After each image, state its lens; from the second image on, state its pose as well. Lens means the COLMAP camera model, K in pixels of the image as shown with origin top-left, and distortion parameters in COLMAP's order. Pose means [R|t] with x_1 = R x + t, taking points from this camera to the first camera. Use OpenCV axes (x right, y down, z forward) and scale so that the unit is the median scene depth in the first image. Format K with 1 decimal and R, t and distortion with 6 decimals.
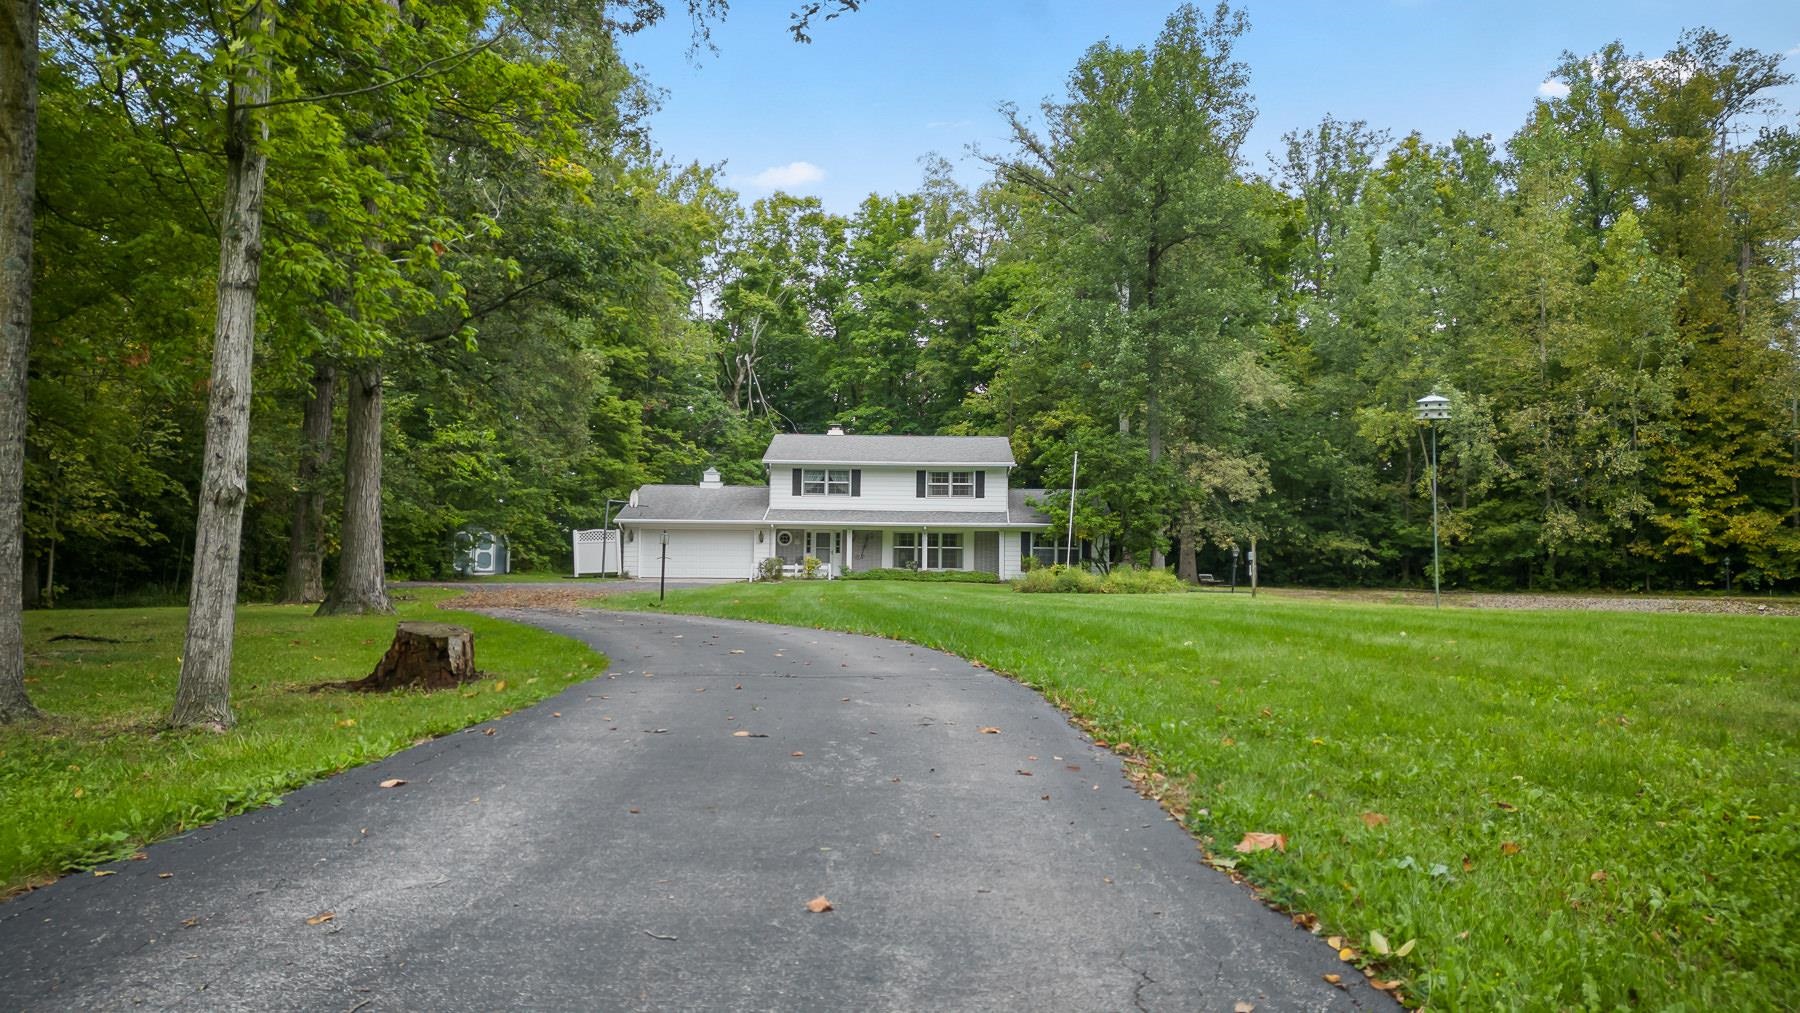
lens RADIAL K [[1210.0, 0, 900.0], [0, 1210.0, 506.5], [0, 0, 1]] dist [0.024852, -0.002155]
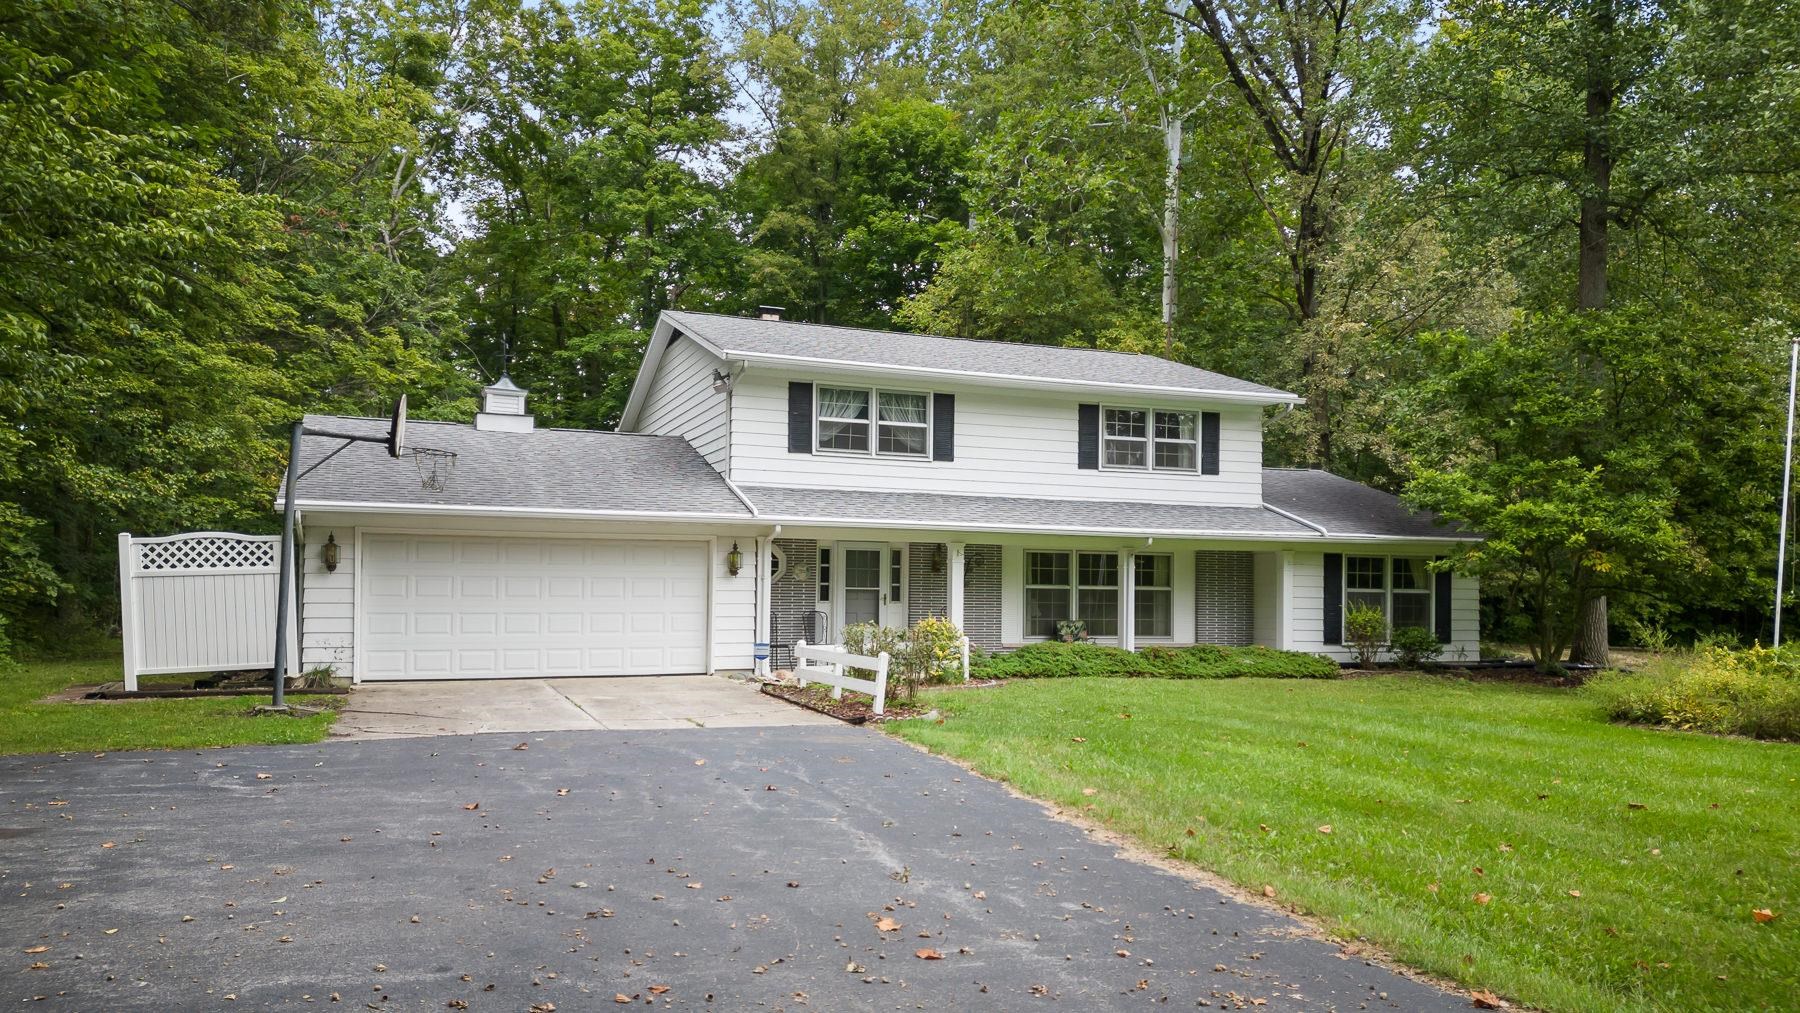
lens RADIAL K [[1210.0, 0, 900.0], [0, 1210.0, 506.5], [0, 0, 1]] dist [0.024852, -0.002155]
pose [[0.927477, 0.023511, 0.373141, -0.200727], [-0.022878, 0.999720, -0.006124, 0.009706], [-0.373181, -0.002857, 0.927754, 0.633139]]
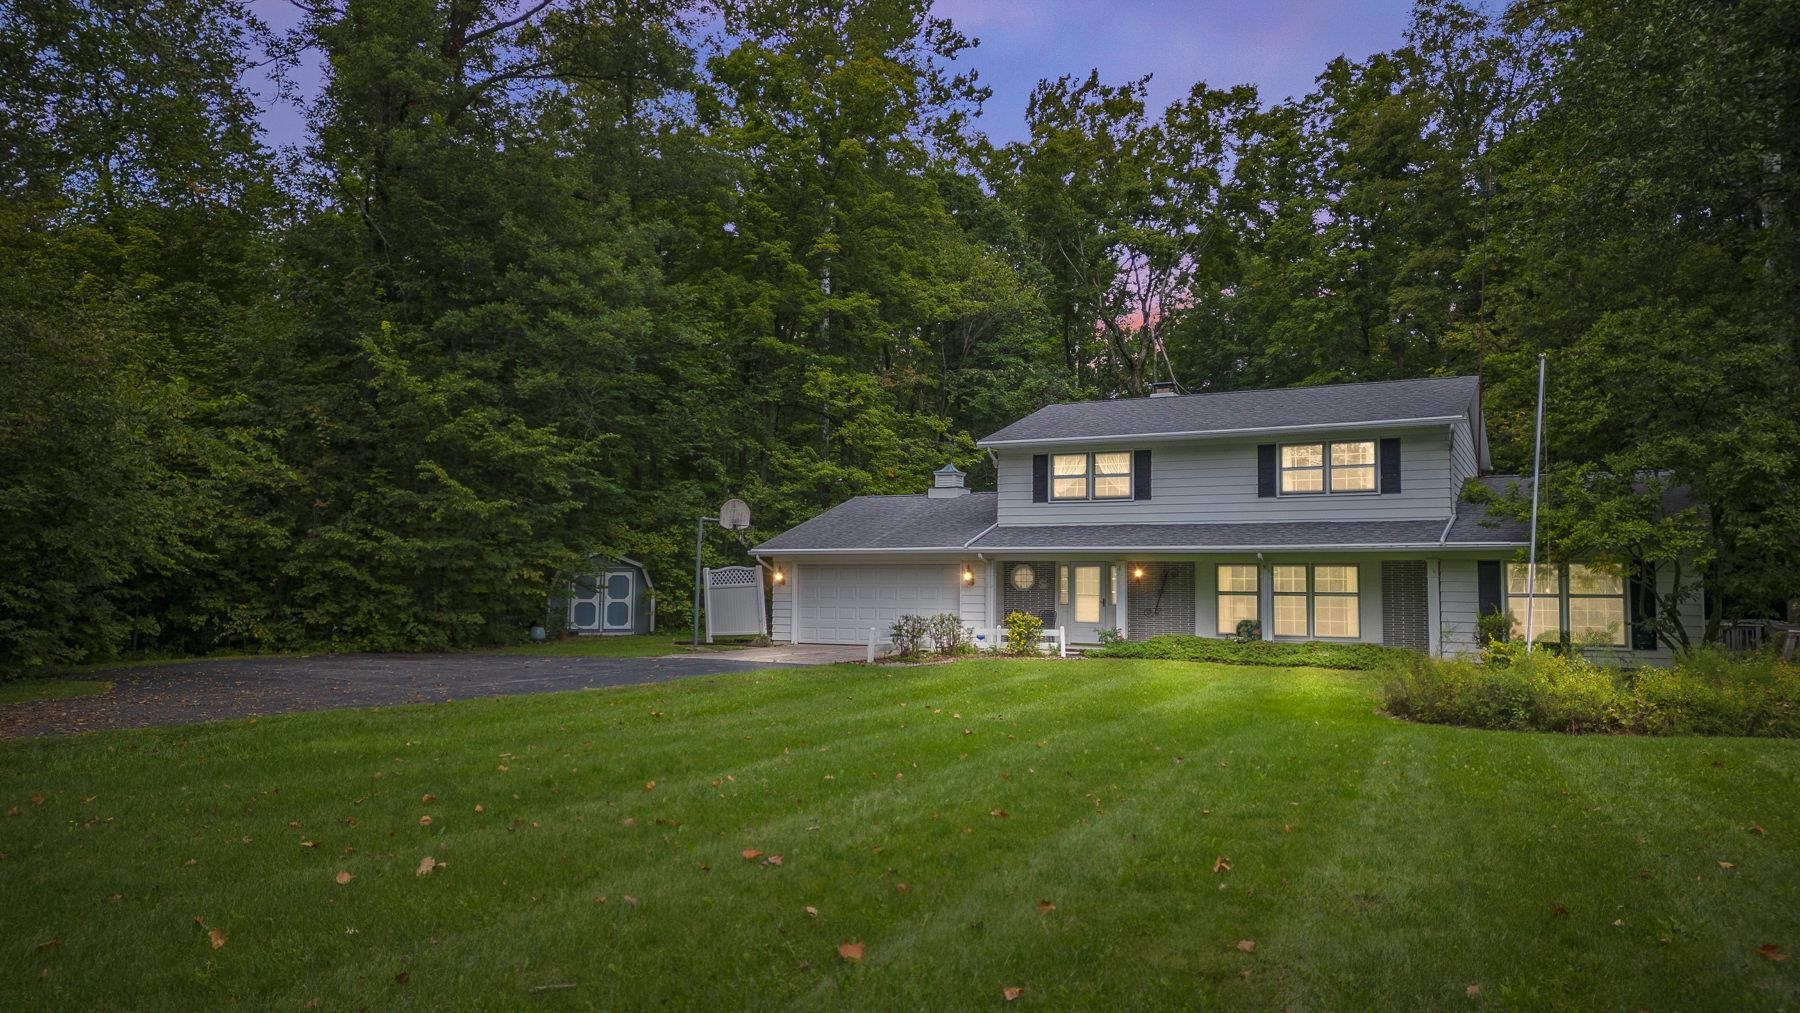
lens RADIAL K [[1210.0, 0, 900.0], [0, 1210.0, 506.5], [0, 0, 1]] dist [0.024852, -0.002155]
pose [[0.877211, -0.035610, -0.478782, 0.127815], [0.021743, 0.999169, -0.034479, 0.010865], [0.479612, 0.019835, 0.877256, 0.471311]]
